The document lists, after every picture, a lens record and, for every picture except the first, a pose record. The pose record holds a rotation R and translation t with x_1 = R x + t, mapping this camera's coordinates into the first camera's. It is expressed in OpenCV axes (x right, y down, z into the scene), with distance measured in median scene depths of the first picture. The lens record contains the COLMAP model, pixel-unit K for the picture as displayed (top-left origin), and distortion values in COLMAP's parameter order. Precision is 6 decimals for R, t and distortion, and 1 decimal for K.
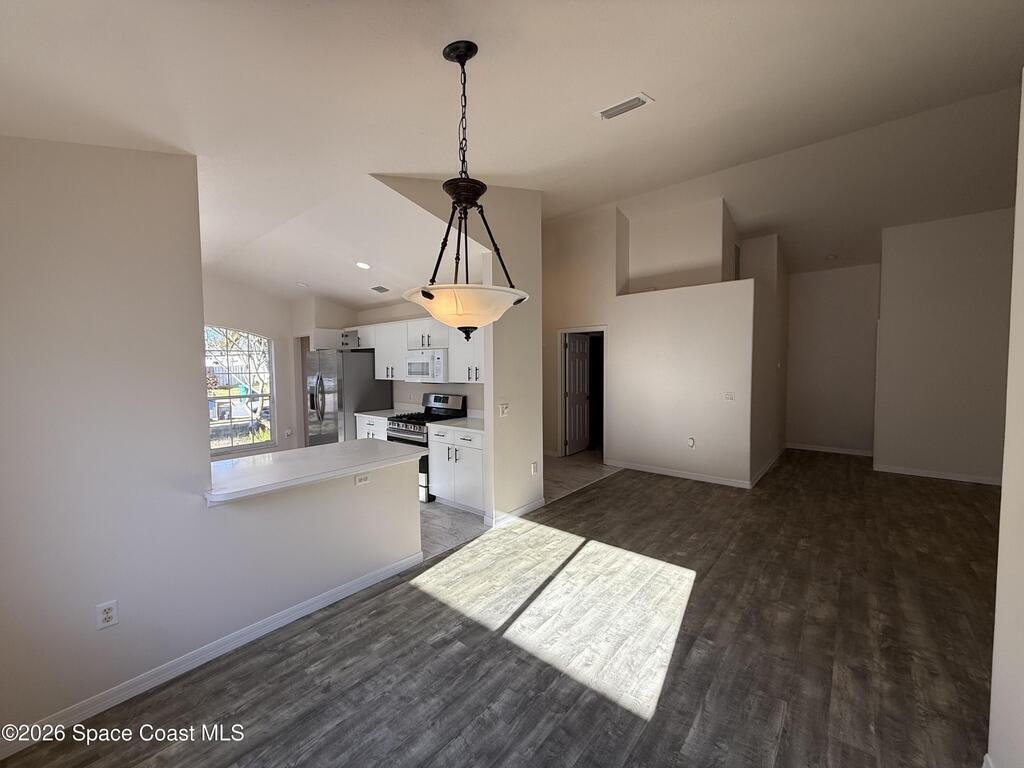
lens RADIAL K [[407.5, 0, 511.9], [0, 407.5, 381.6], [0, 0, 1]] dist [0.002800, -0.000190]
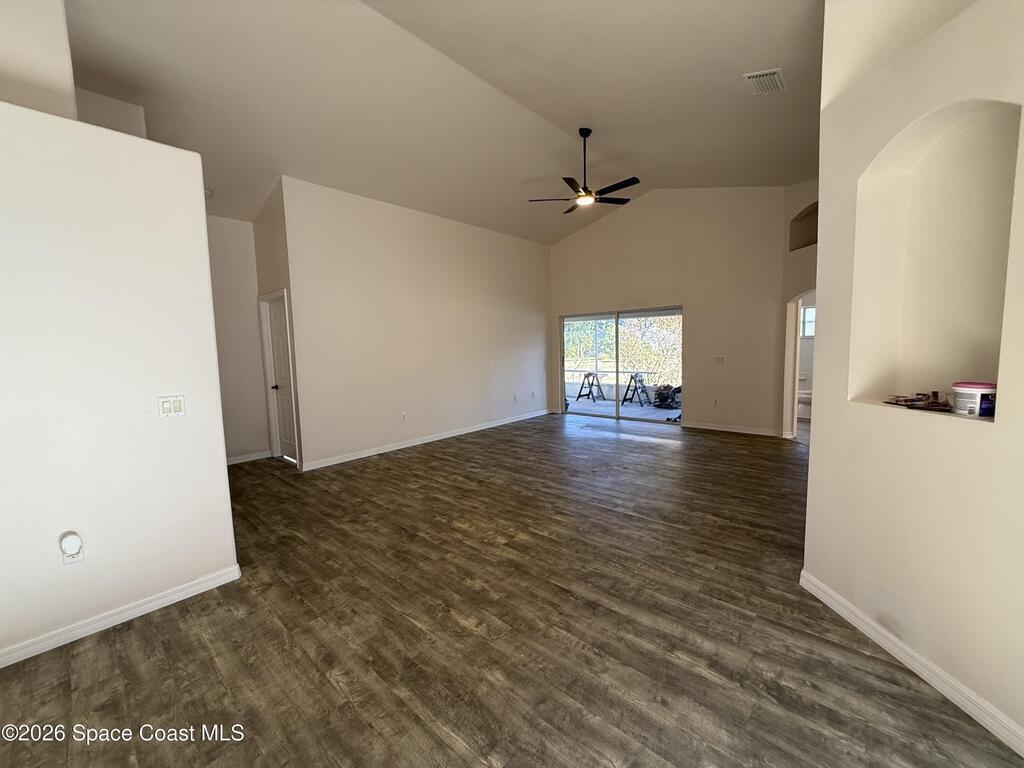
lens RADIAL K [[407.5, 0, 507.3], [0, 407.5, 383.4], [0, 0, 1]] dist [0.002800, -0.000190]
pose [[0.035405, -0.081410, 0.996052, 0.113120], [0.073047, 0.994221, 0.078664, 0.003674], [-0.996700, 0.069973, 0.041147, 0.687146]]
